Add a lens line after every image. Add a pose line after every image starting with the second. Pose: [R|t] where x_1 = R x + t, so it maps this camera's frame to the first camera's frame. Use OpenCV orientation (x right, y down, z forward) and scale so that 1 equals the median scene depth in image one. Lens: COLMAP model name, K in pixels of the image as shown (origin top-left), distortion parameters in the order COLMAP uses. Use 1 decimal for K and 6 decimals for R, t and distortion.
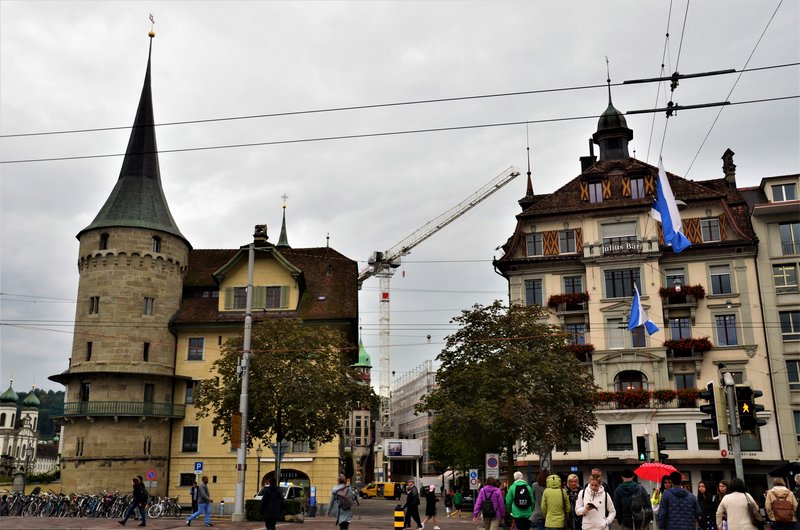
lens RADIAL K [[819.8, 0, 398.7], [0, 819.8, 265.2], [0, 0, 1]] dist [0.079621, 0.000000]
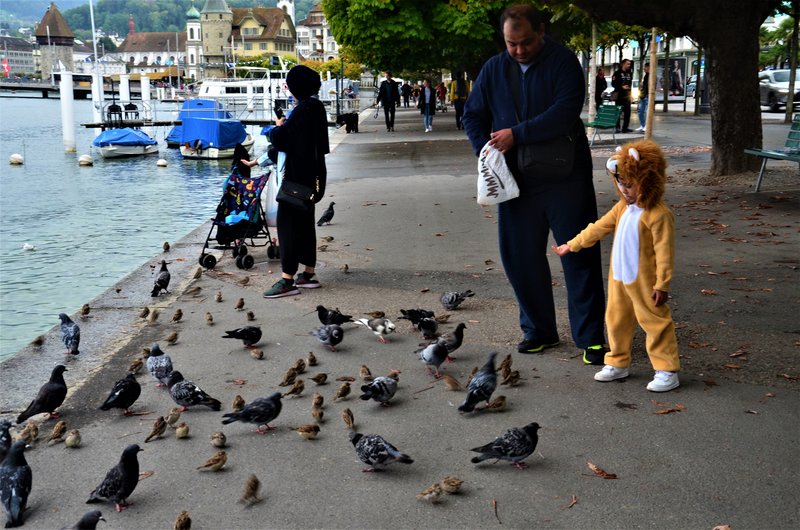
lens RADIAL K [[1172.6, 0, 399.5], [0, 1172.6, 265.5], [0, 0, 1]] dist [0.221044, 0.000000]
pose [[0.970732, 0.022135, -0.239143, 1.643478], [0.073794, 0.920084, 0.384708, -0.924671], [0.228547, -0.391095, 0.891521, -3.672109]]
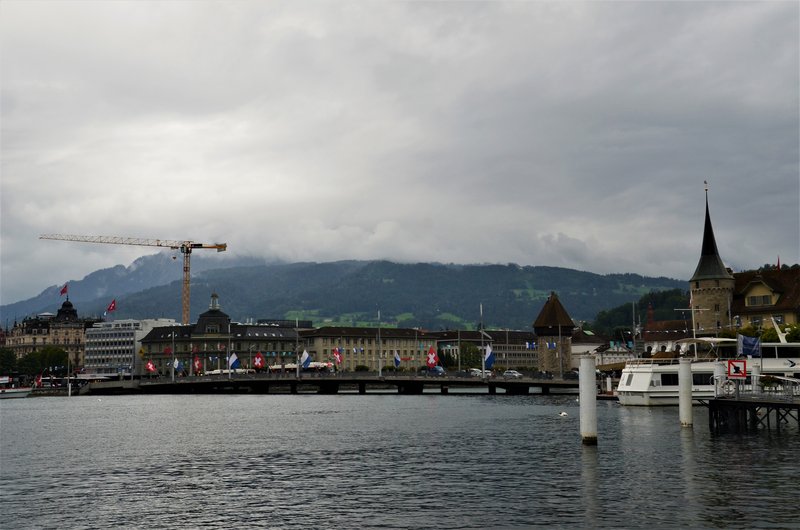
lens RADIAL K [[1099.3, 0, 398.8], [0, 1099.3, 265.7], [0, 0, 1]] dist [0.202194, 0.000000]
pose [[0.758487, -0.091598, -0.645219, 1.216872], [0.188830, 0.978490, 0.083068, -0.558726], [0.623732, -0.184843, 0.759468, -2.279152]]
